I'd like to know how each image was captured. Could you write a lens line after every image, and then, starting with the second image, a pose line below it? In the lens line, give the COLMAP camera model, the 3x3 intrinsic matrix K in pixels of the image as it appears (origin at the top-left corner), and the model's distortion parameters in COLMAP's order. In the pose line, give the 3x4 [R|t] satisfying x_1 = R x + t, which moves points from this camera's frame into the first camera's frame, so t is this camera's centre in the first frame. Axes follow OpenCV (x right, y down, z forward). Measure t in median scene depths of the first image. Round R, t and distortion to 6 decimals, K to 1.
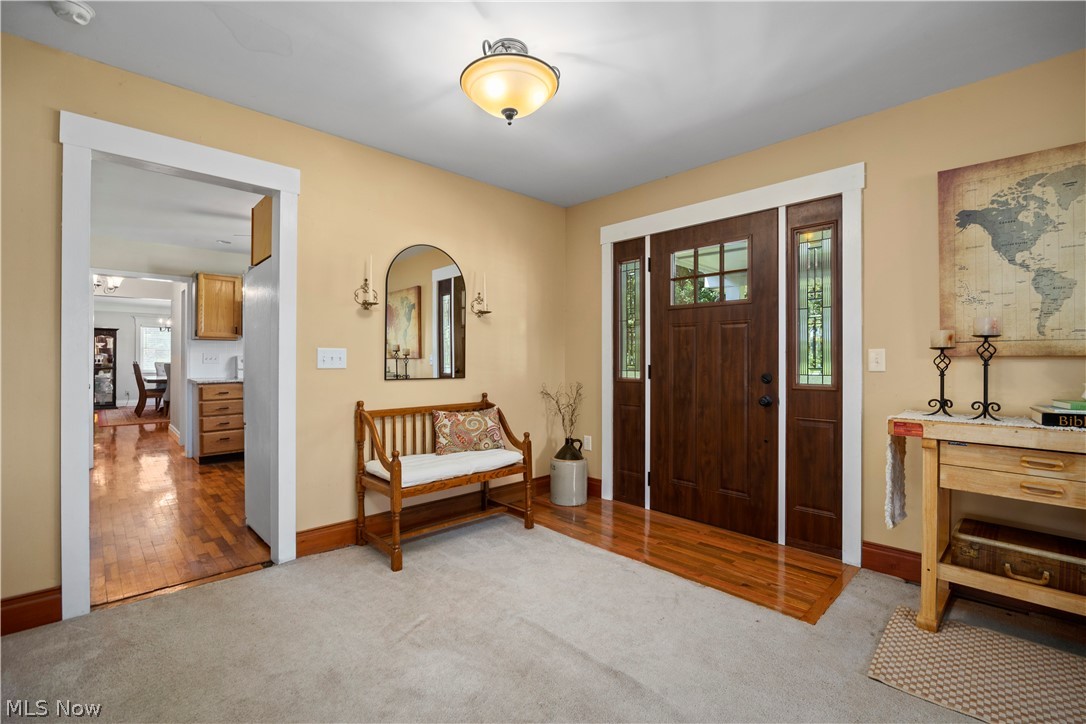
lens RADIAL K [[485.4, 0, 539.2], [0, 485.4, 360.3], [0, 0, 1]] dist [-0.015218, -0.000788]
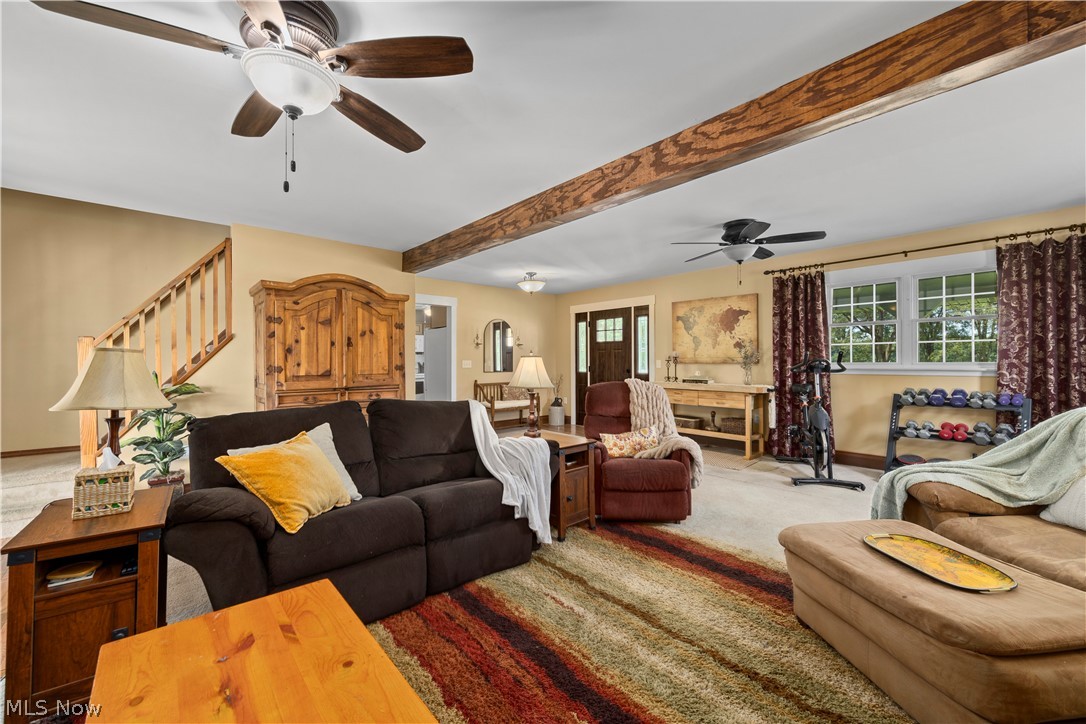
lens RADIAL K [[425.7, 0, 541.4], [0, 425.7, 360.6], [0, 0, 1]] dist [0.004240, 0.000273]
pose [[0.999561, -0.004504, -0.029290, 0.059832], [0.004430, 0.999987, -0.002613, -0.014679], [0.029301, 0.002482, 0.999568, -1.242478]]
